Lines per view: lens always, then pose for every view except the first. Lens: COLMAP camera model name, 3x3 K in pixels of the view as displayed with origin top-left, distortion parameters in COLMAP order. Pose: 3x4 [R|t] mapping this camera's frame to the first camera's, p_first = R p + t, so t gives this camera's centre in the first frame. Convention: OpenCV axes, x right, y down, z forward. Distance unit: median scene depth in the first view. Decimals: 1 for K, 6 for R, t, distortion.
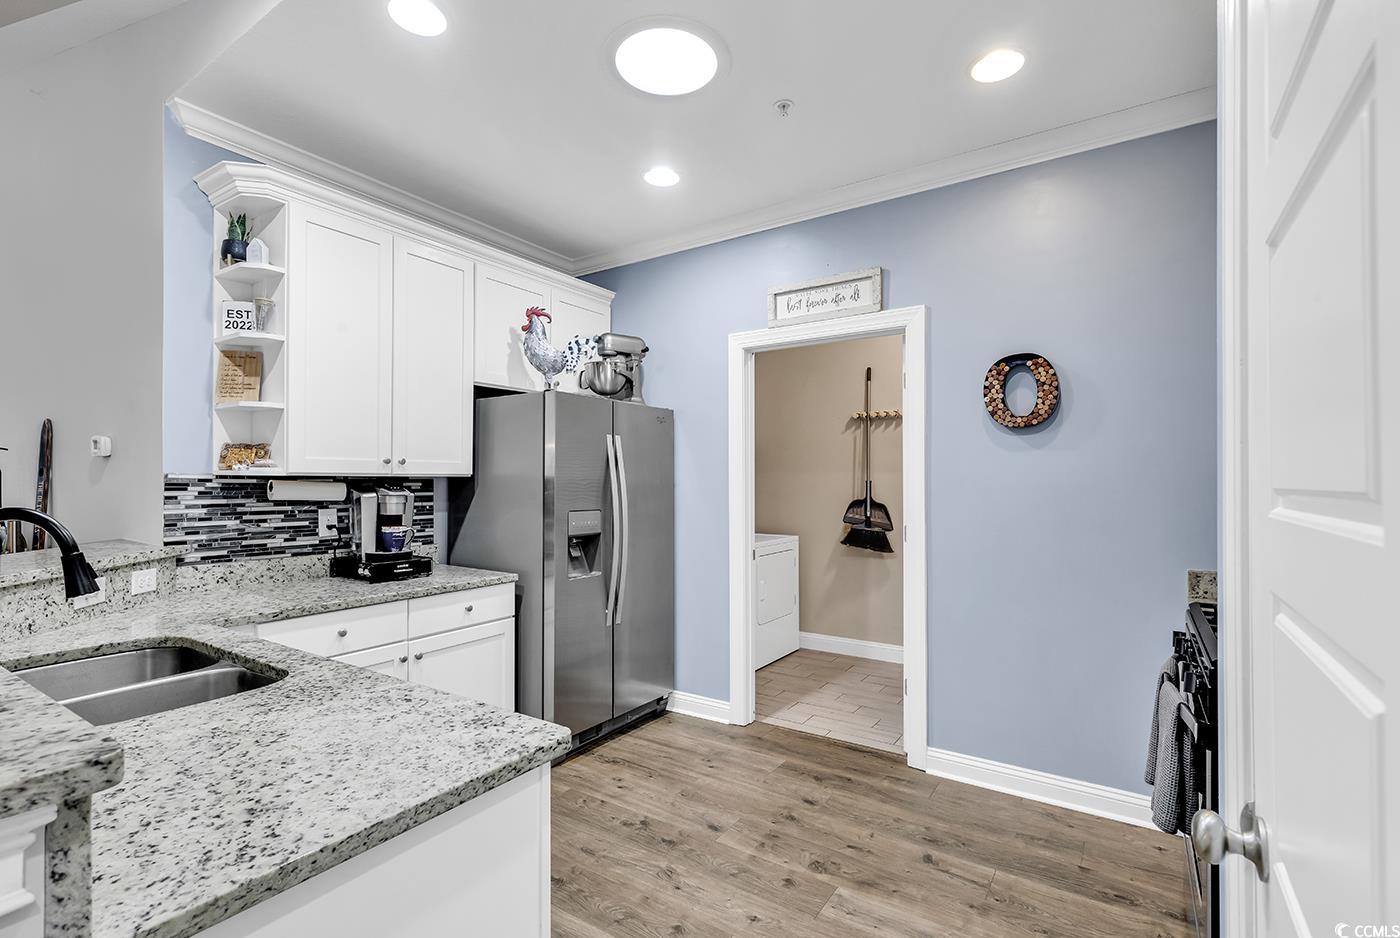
lens RADIAL K [[635.3, 0, 721.2], [0, 635.3, 472.0], [0, 0, 1]] dist [0.011726, -0.001519]
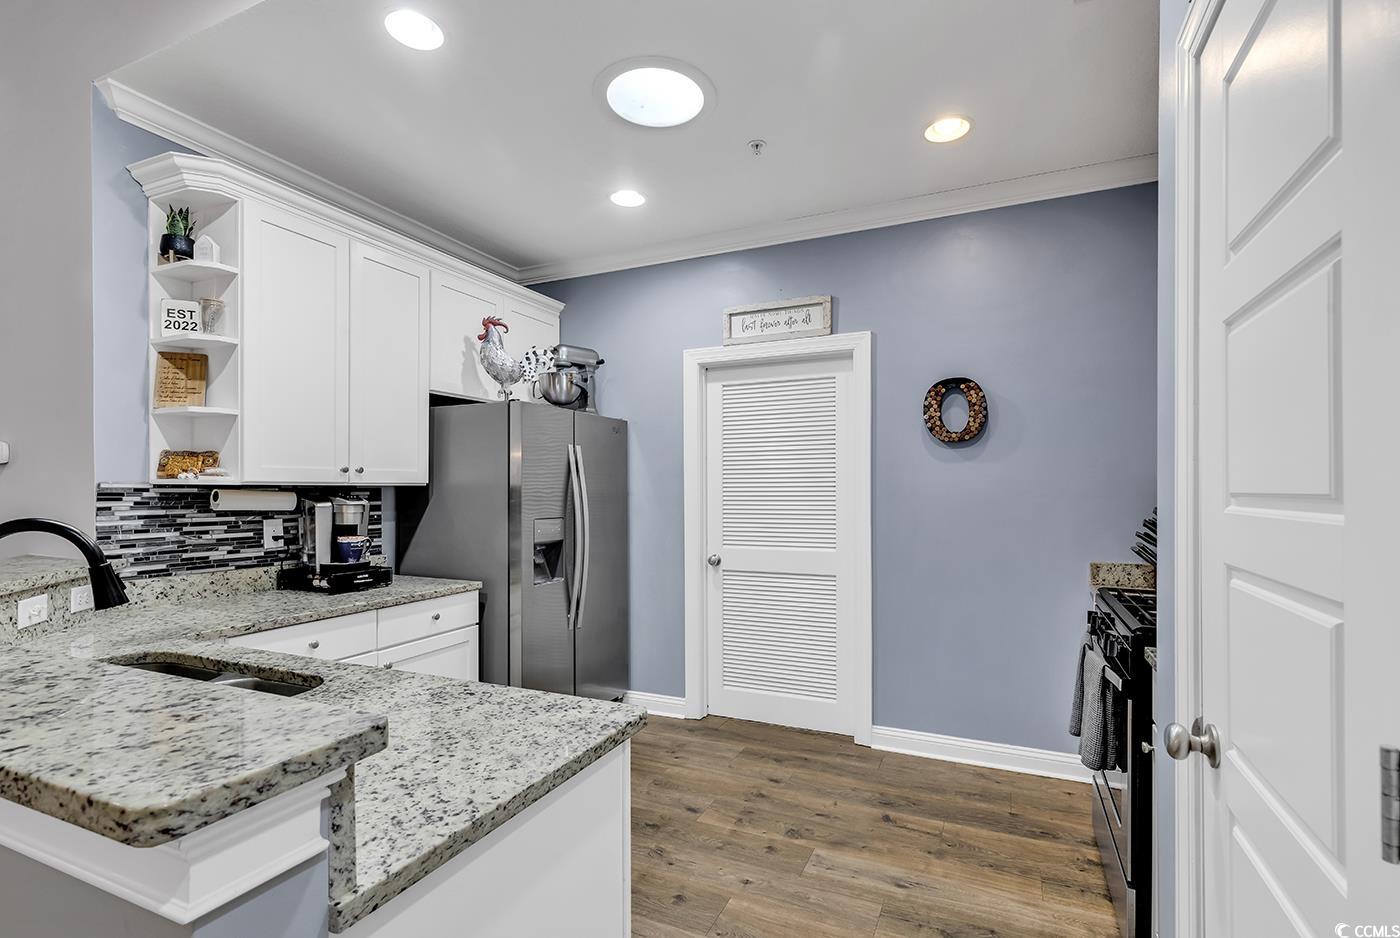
lens RADIAL K [[635.3, 0, 713.1], [0, 635.3, 485.0], [0, 0, 1]] dist [0.011726, -0.001519]
pose [[0.987616, -0.001478, 0.156883, -0.132884], [0.000289, 0.999971, 0.007599, -0.001026], [-0.156889, -0.007460, 0.987588, -0.062716]]
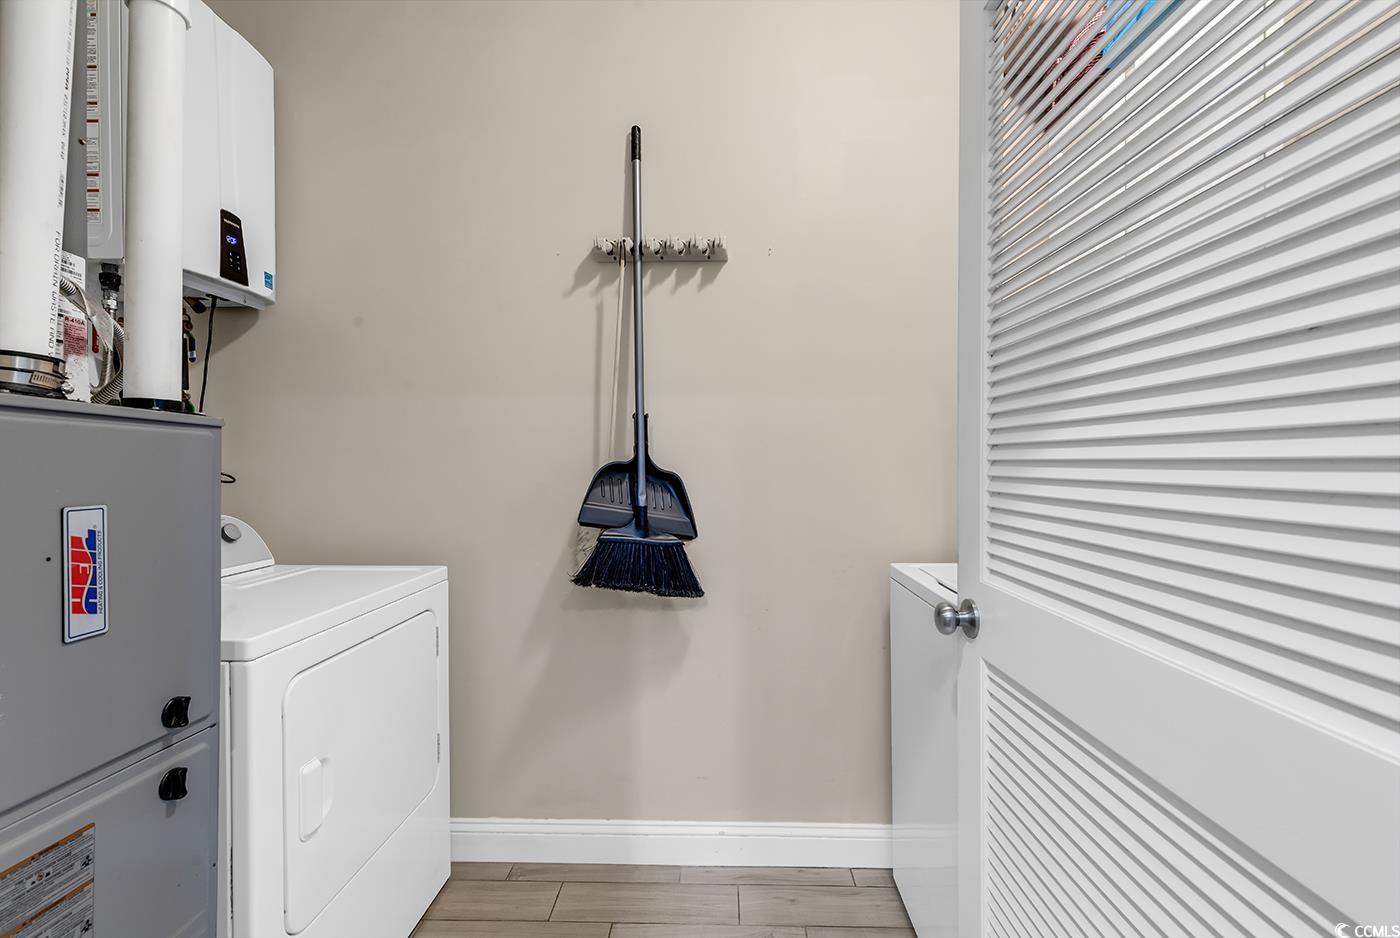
lens RADIAL K [[635.3, 0, 694.9], [0, 635.3, 471.1], [0, 0, 1]] dist [0.011726, -0.001519]
pose [[0.857736, -0.014056, 0.513898, 0.059617], [0.009655, 0.999890, 0.011234, 0.044209], [-0.513999, -0.004675, 0.857778, 0.647007]]
